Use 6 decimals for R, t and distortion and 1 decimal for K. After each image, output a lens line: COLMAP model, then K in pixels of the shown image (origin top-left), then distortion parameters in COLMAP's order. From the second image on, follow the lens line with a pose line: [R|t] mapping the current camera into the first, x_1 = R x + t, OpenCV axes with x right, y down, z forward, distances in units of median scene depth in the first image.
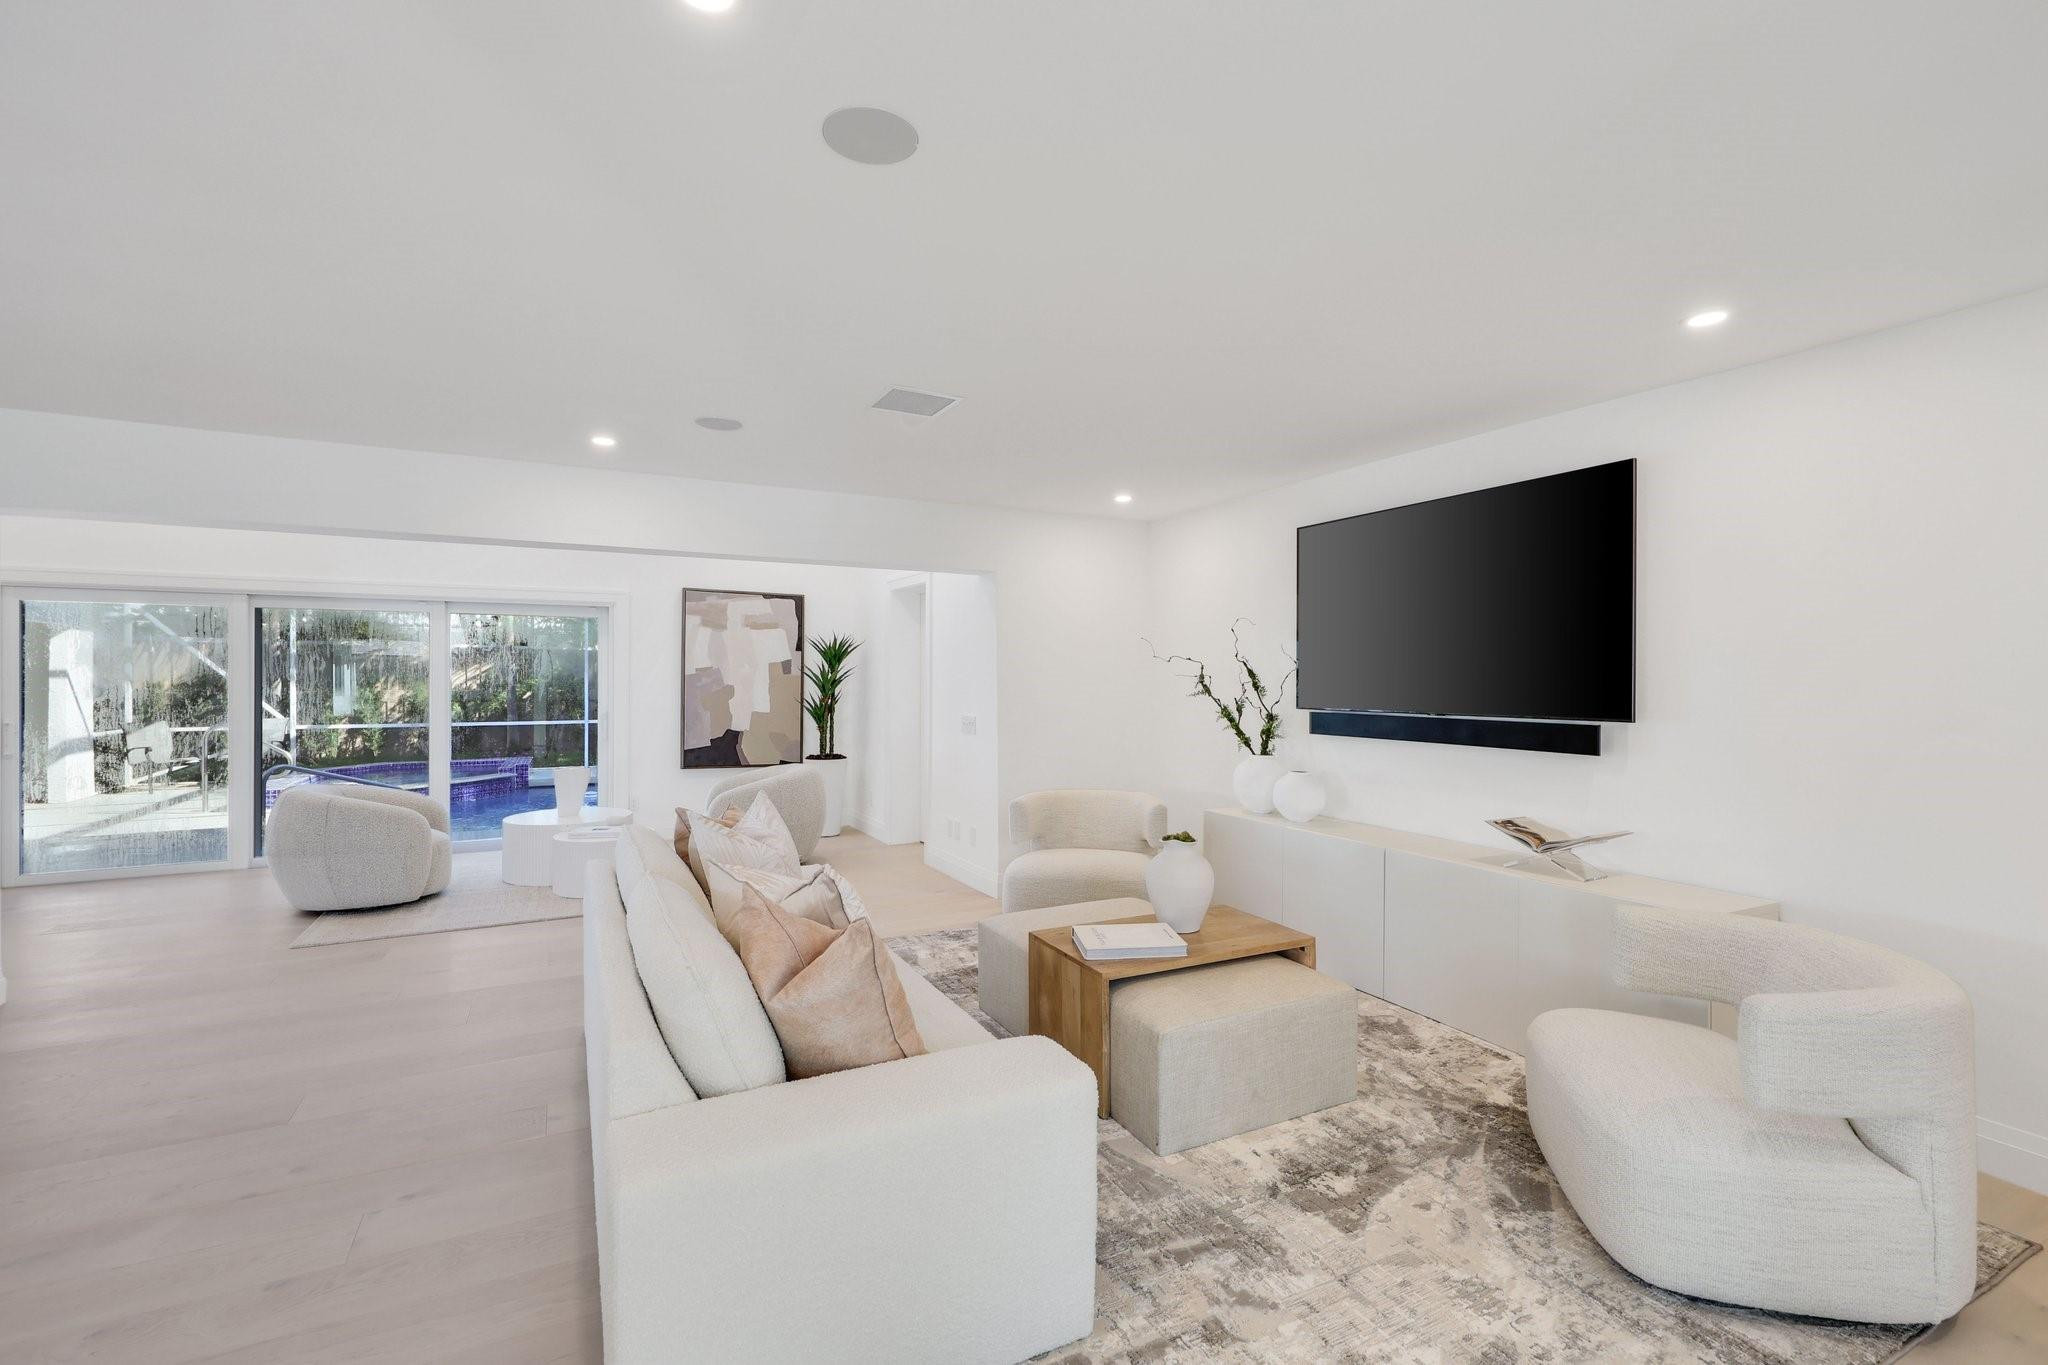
lens RADIAL K [[892.3, 0, 1019.4], [0, 892.3, 678.9], [0, 0, 1]] dist [0.002426, -0.000640]
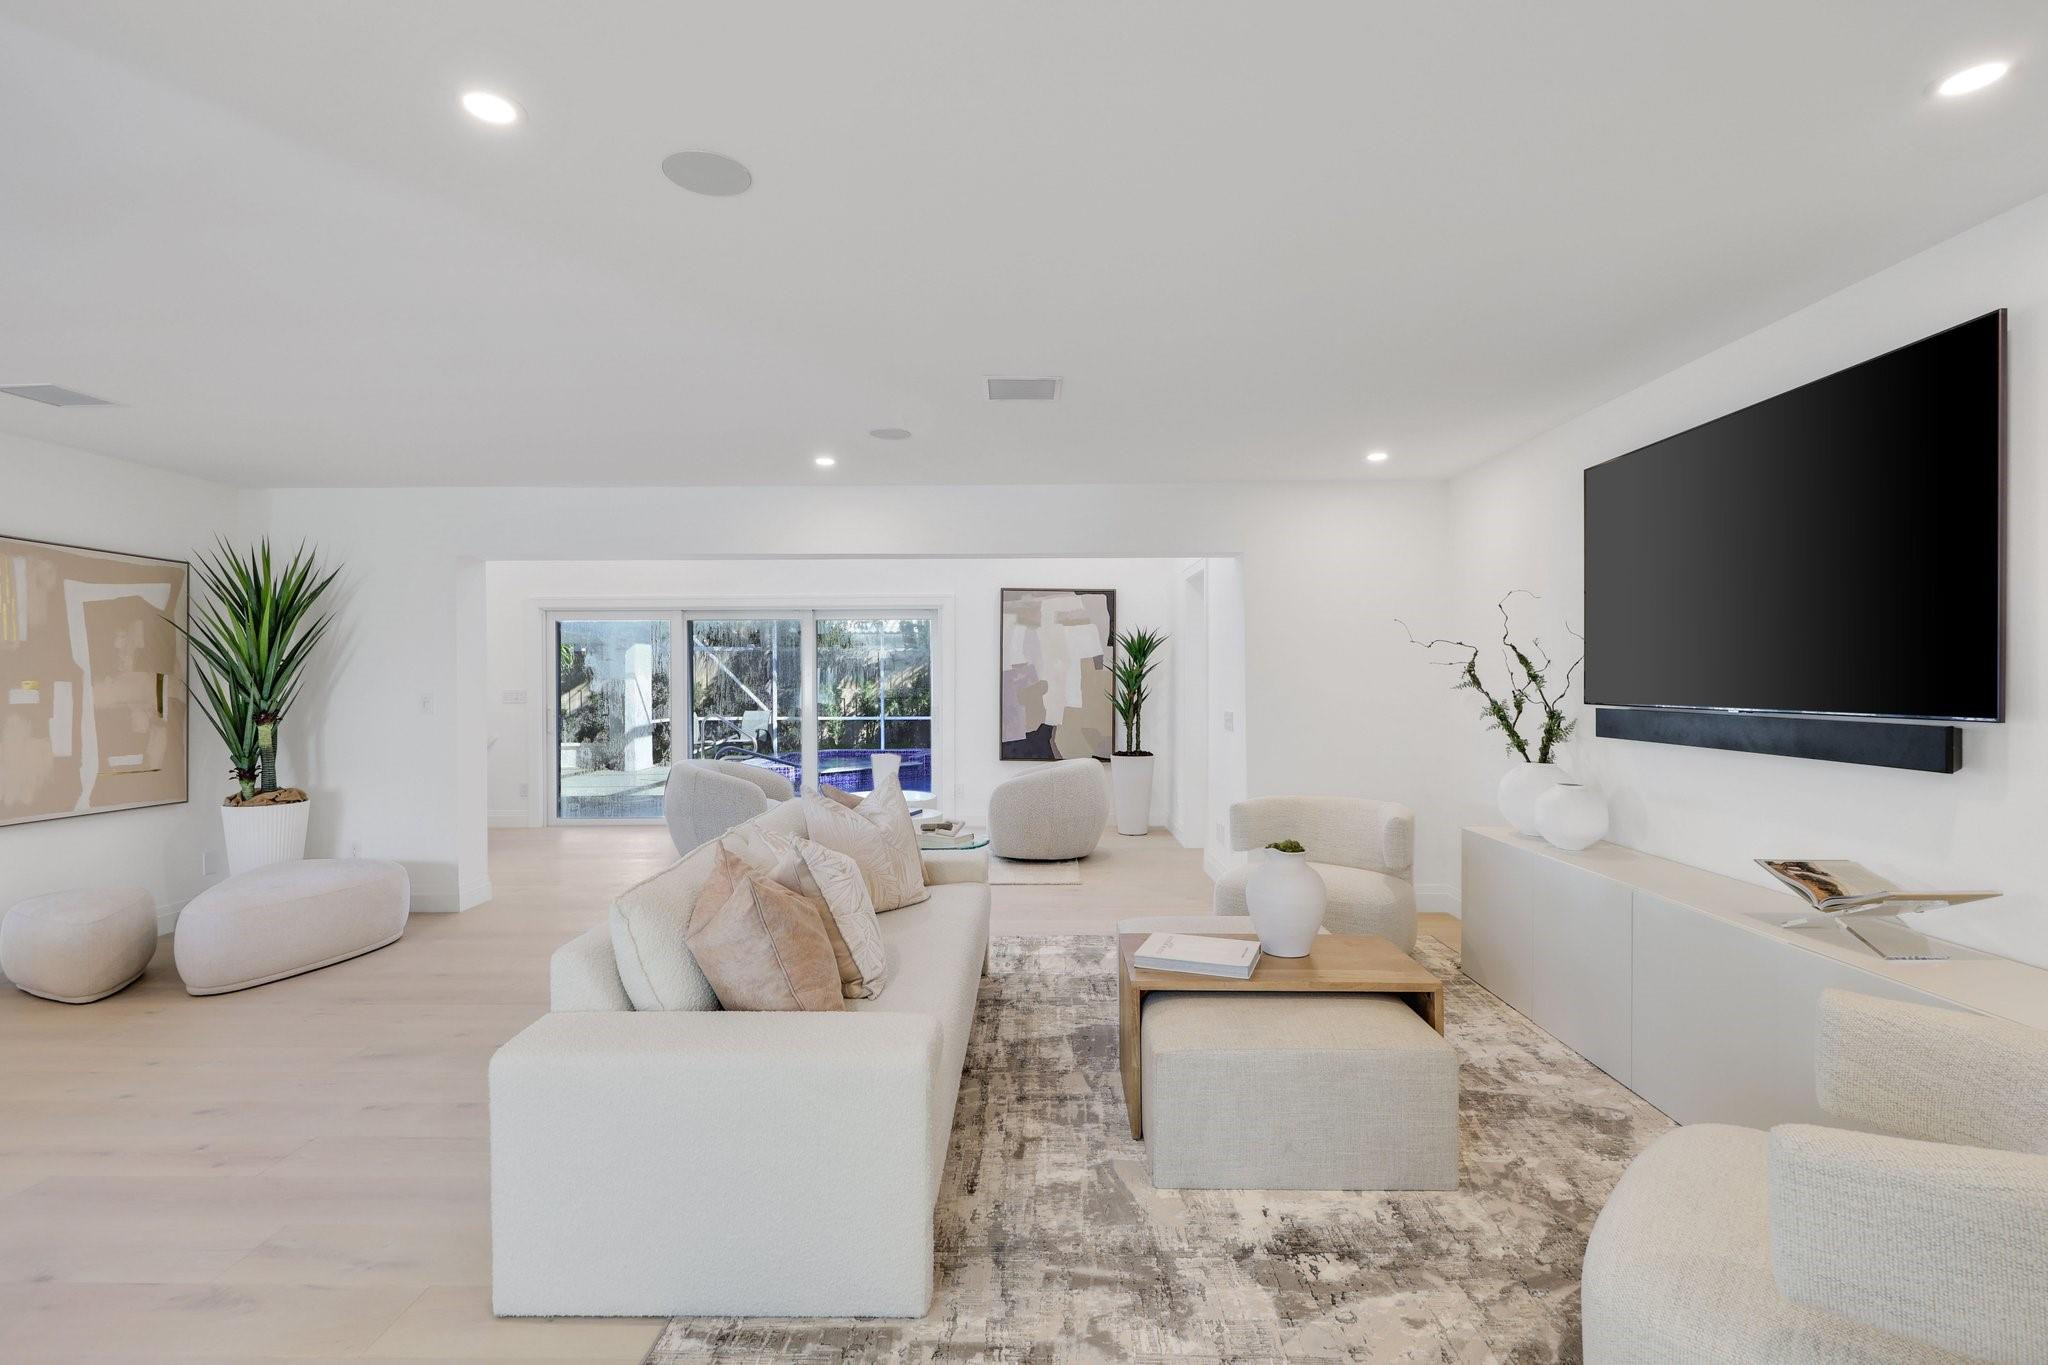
lens RADIAL K [[943.6, 0, 1020.3], [0, 943.6, 679.9], [0, 0, 1]] dist [0.002485, -0.000922]
pose [[0.882296, -0.004280, -0.470676, 0.232801], [0.004552, 0.999989, -0.000559, 0.009359], [0.470673, -0.001649, 0.882306, 0.043379]]
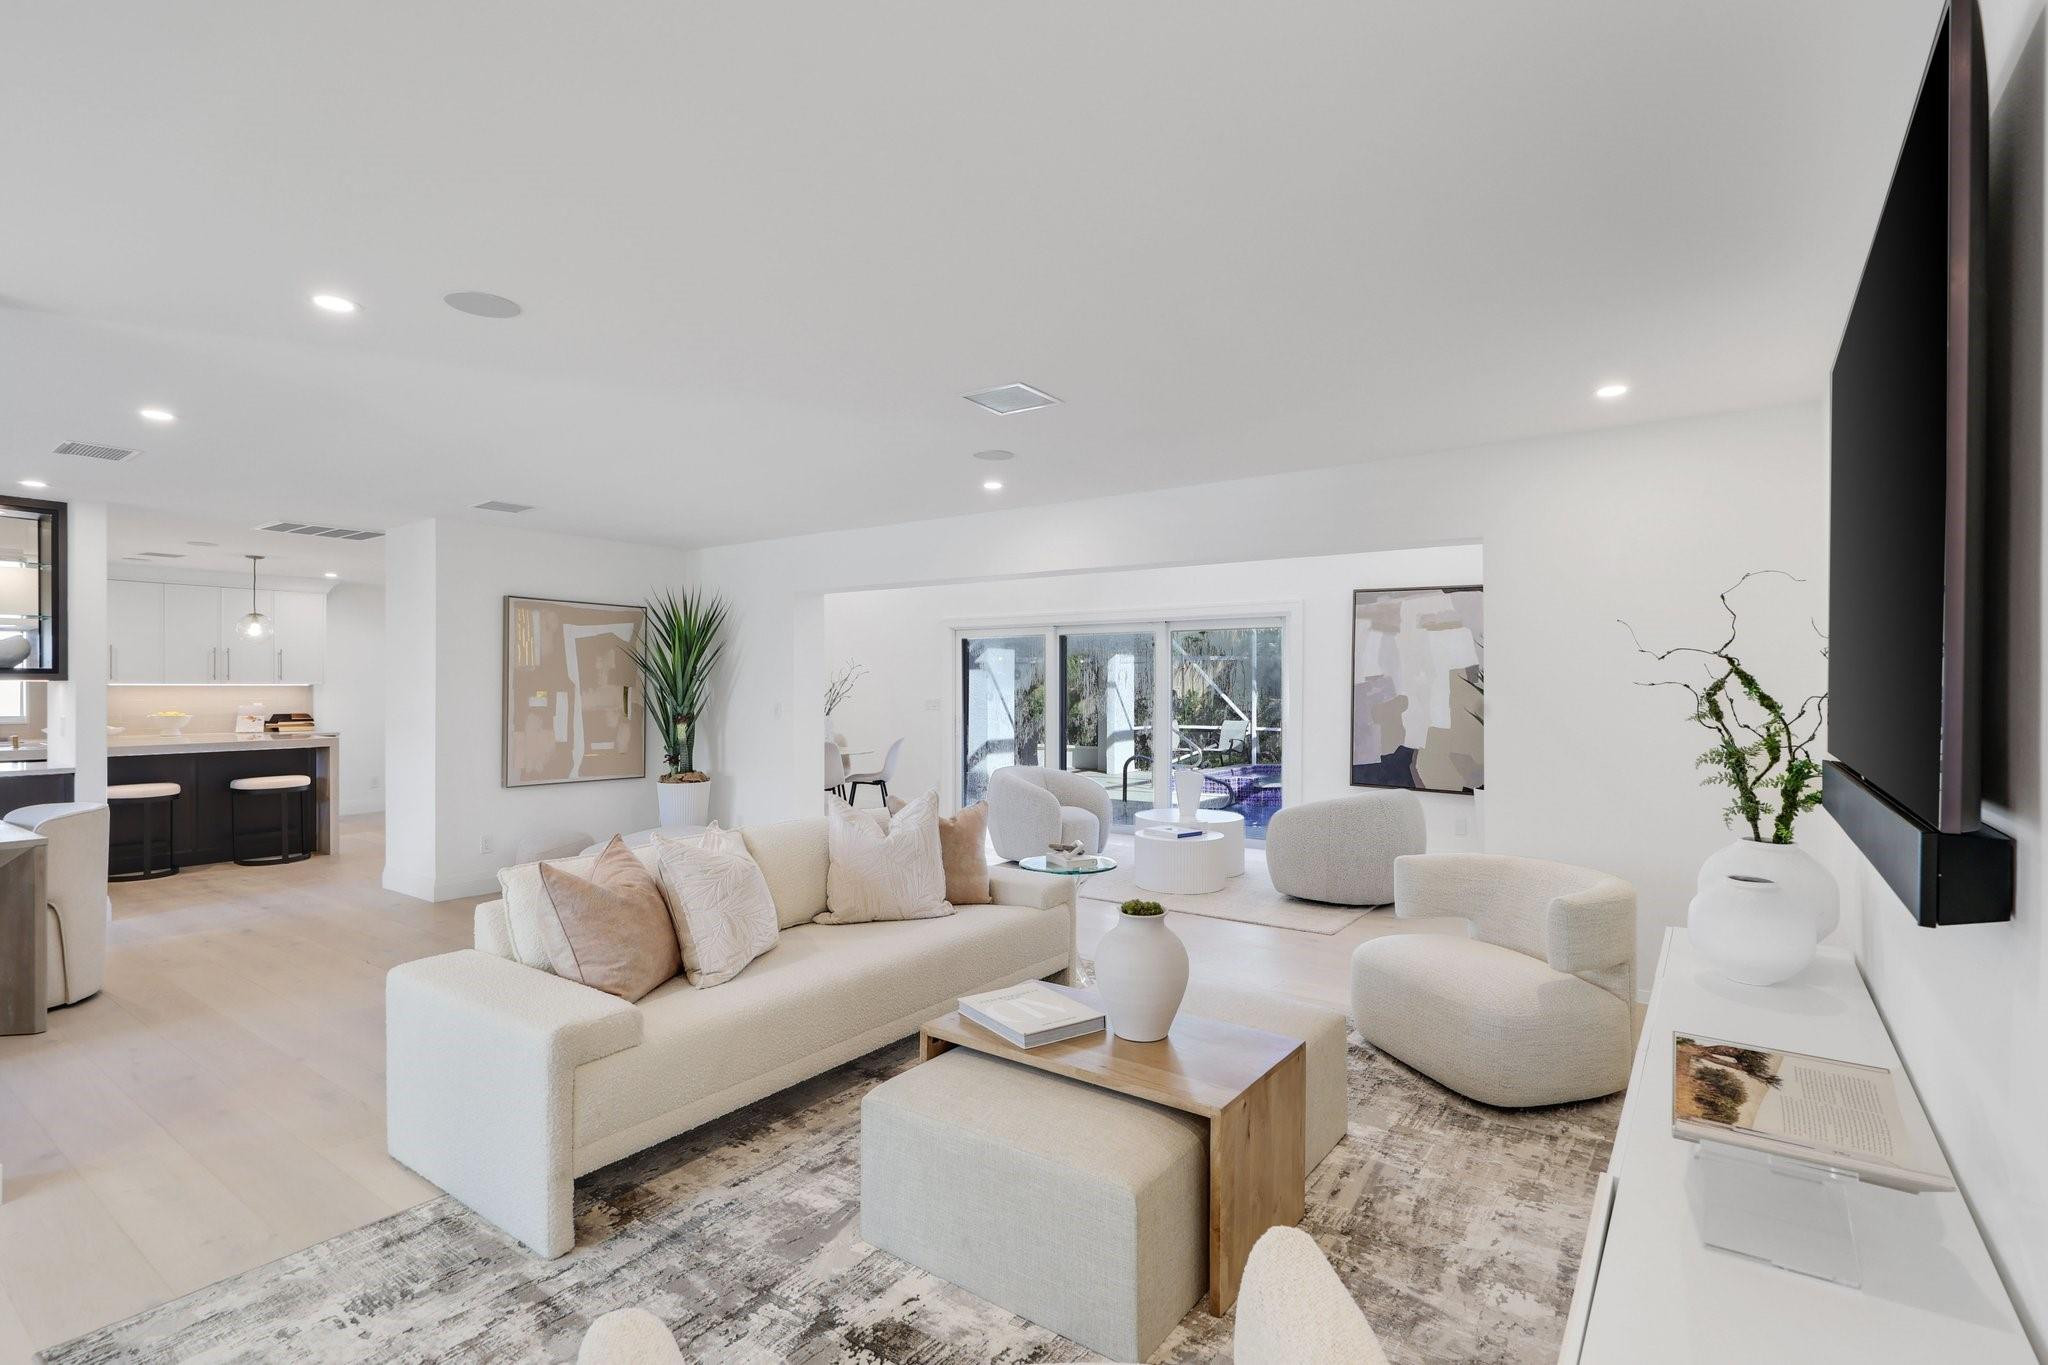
lens RADIAL K [[965.9, 0, 1023.7], [0, 965.9, 687.3], [0, 0, 1]] dist [0.001662, -0.000627]
pose [[0.454374, 0.000507, -0.890811, 0.505361], [-0.002222, 0.999997, -0.000564, 0.000001], [0.890808, 0.002236, 0.454374, 0.338479]]
